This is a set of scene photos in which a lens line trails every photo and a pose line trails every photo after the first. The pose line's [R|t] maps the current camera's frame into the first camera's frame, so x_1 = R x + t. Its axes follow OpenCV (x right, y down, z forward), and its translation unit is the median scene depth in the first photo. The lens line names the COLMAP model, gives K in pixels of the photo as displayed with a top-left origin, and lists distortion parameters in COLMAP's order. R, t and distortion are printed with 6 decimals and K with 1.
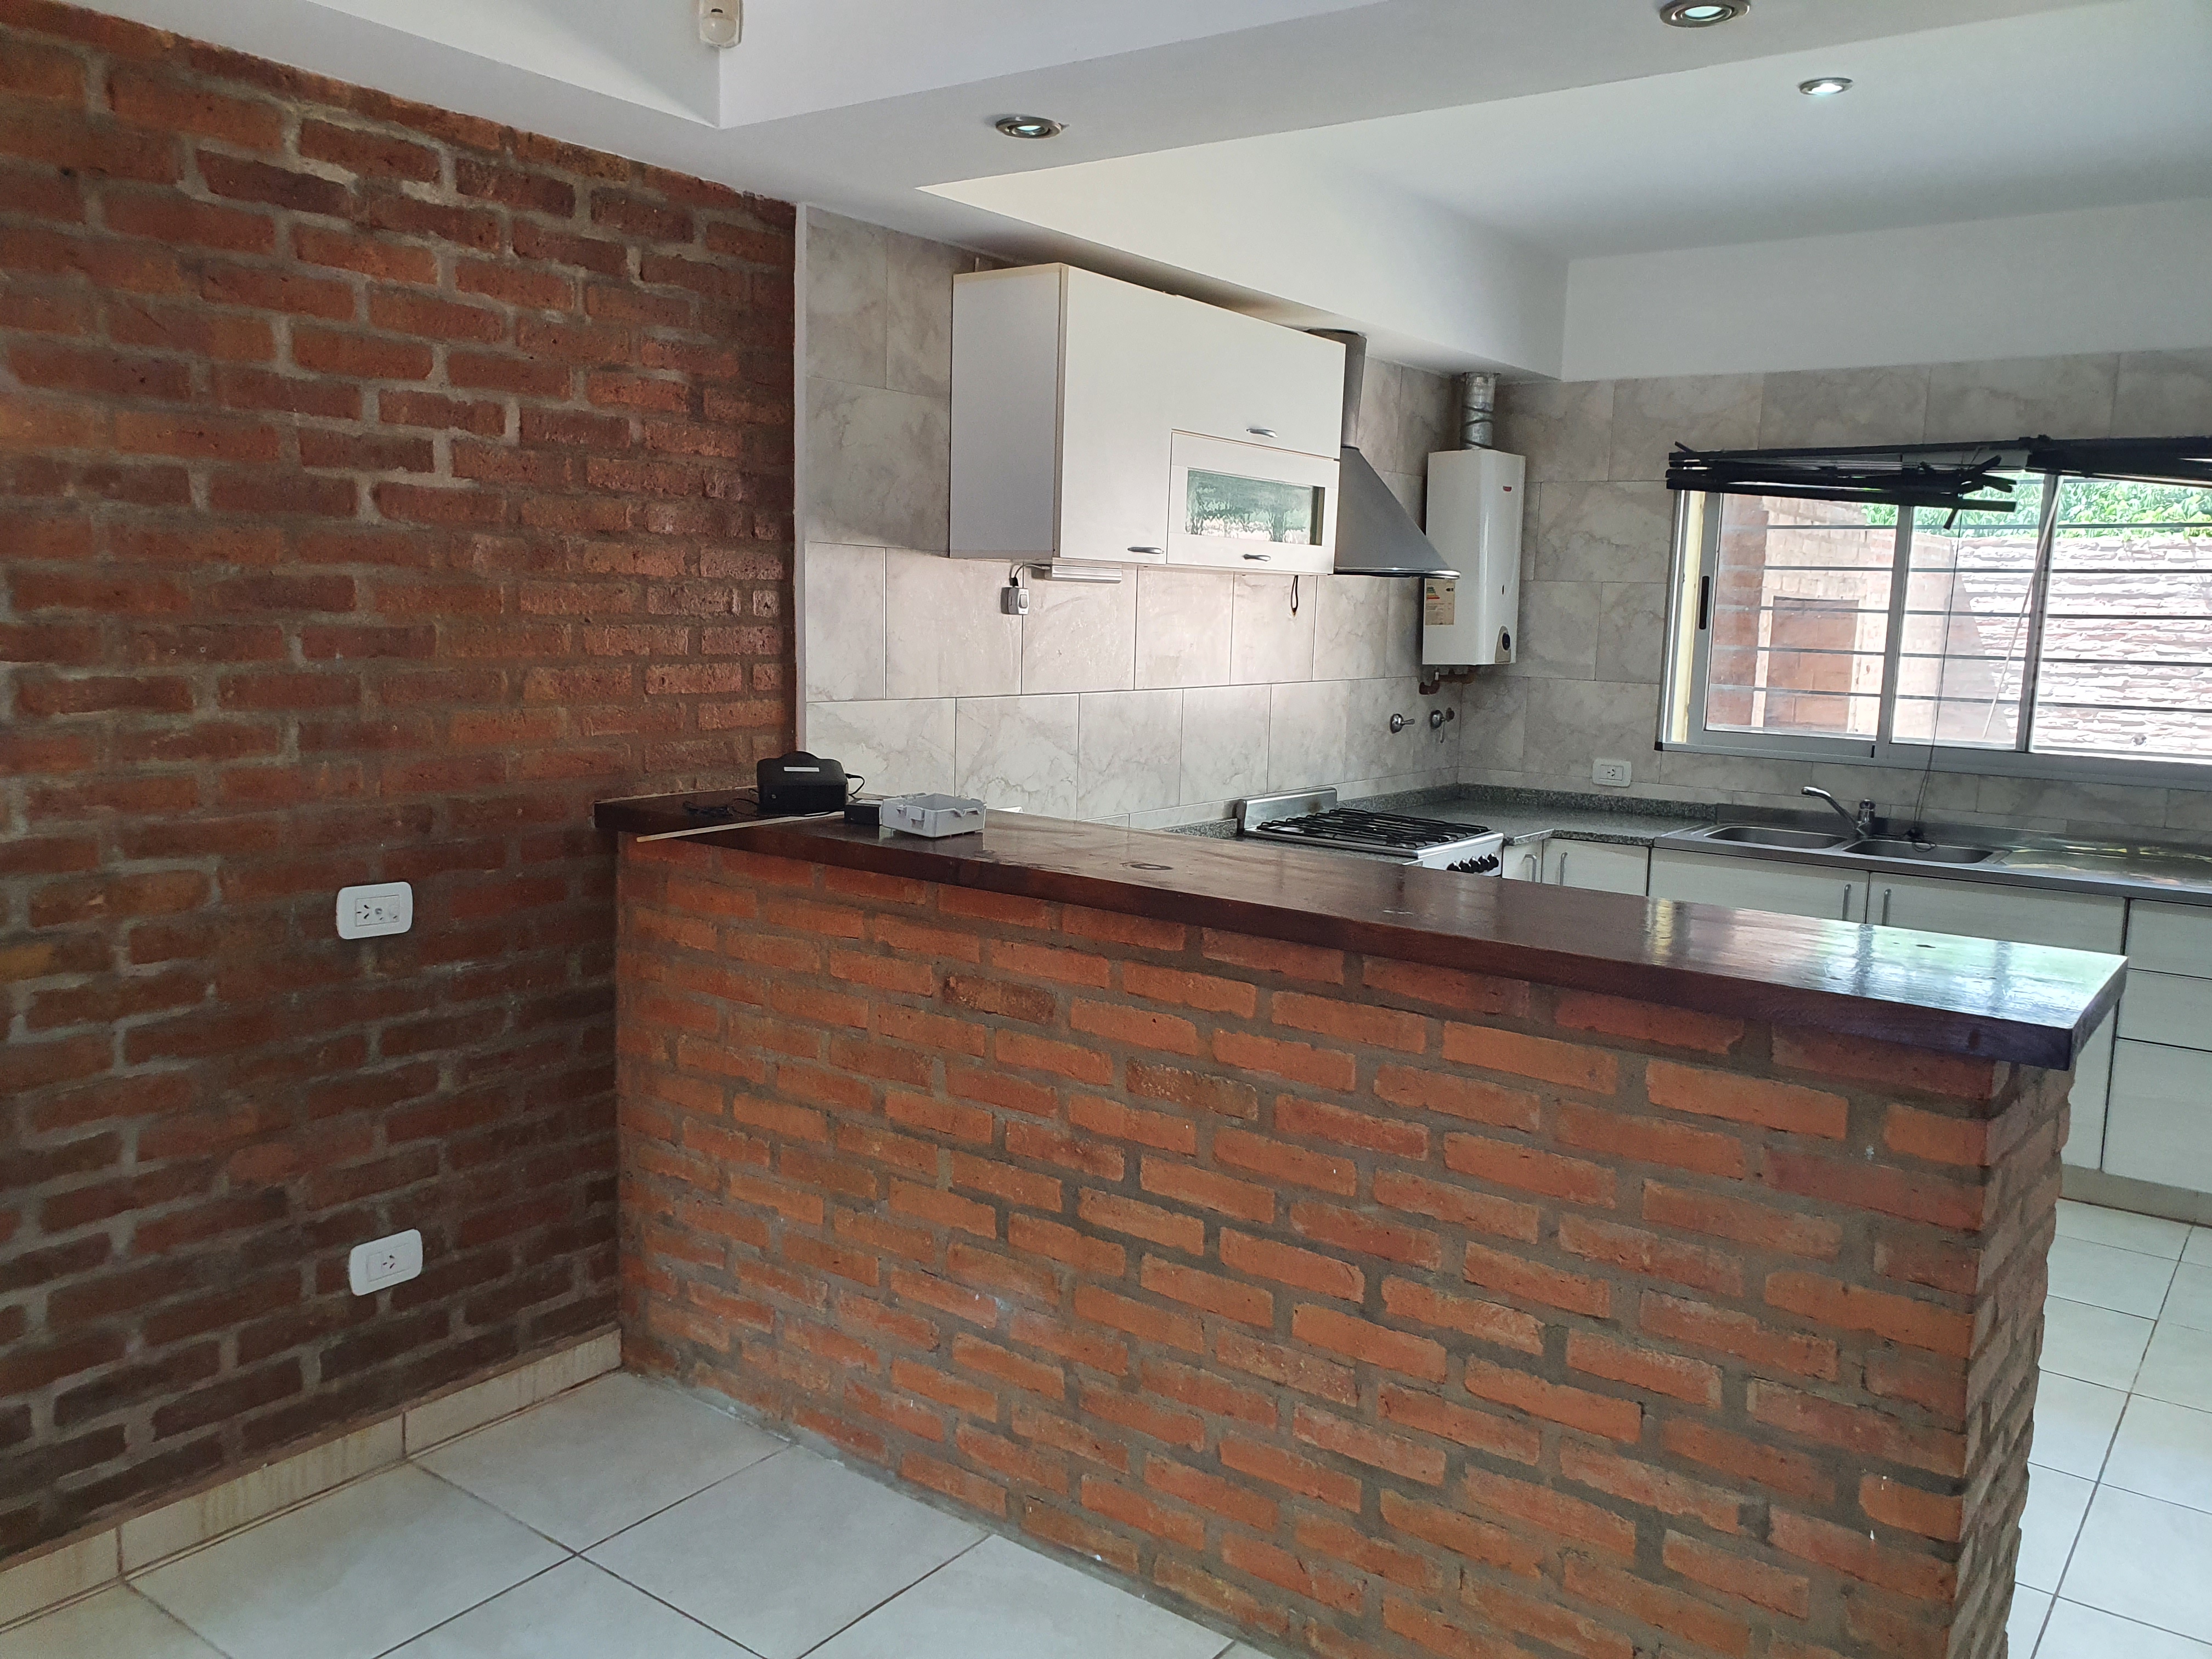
lens RADIAL K [[1731.3, 0, 1103.1], [0, 1731.3, 821.4], [0, 0, 1]] dist [0.038129, -0.006802]
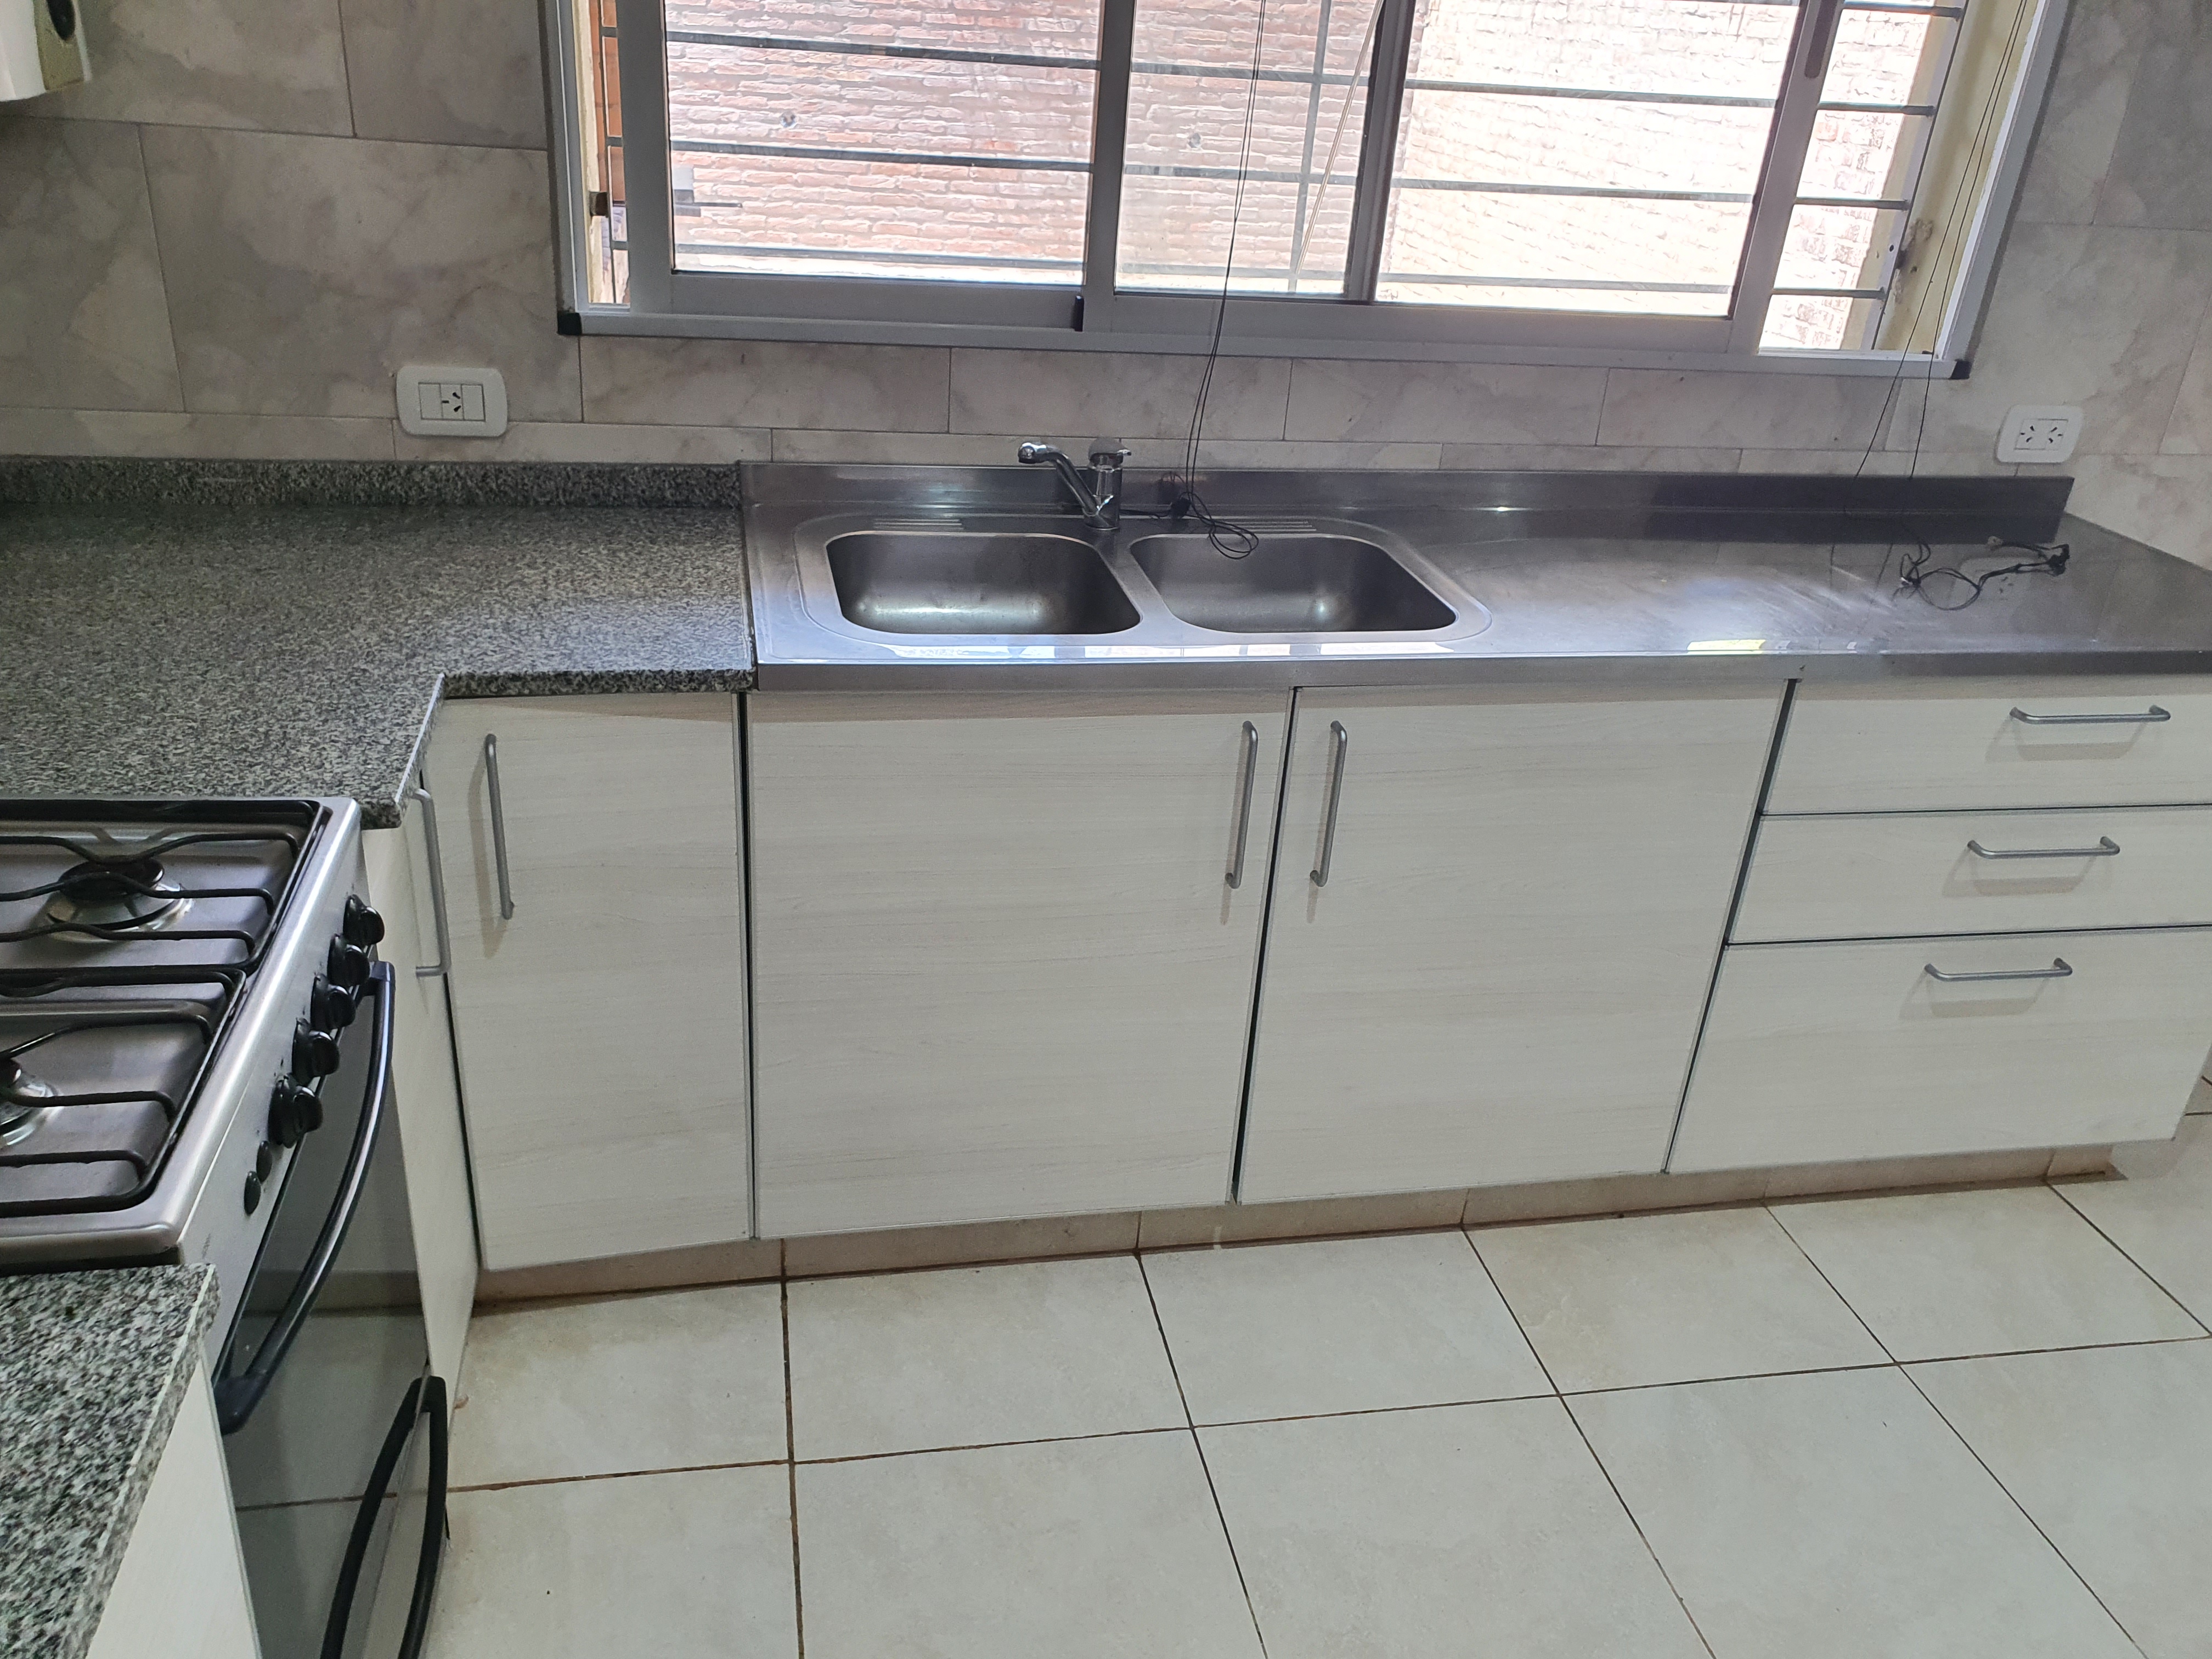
lens RADIAL K [[1731.3, 0, 1092.7], [0, 1731.3, 839.0], [0, 0, 1]] dist [0.038129, -0.006802]
pose [[0.685243, -0.307072, 0.660416, 0.126175], [0.050243, 0.924543, 0.377750, -0.089037], [-0.726580, -0.225669, 0.648965, 0.734384]]
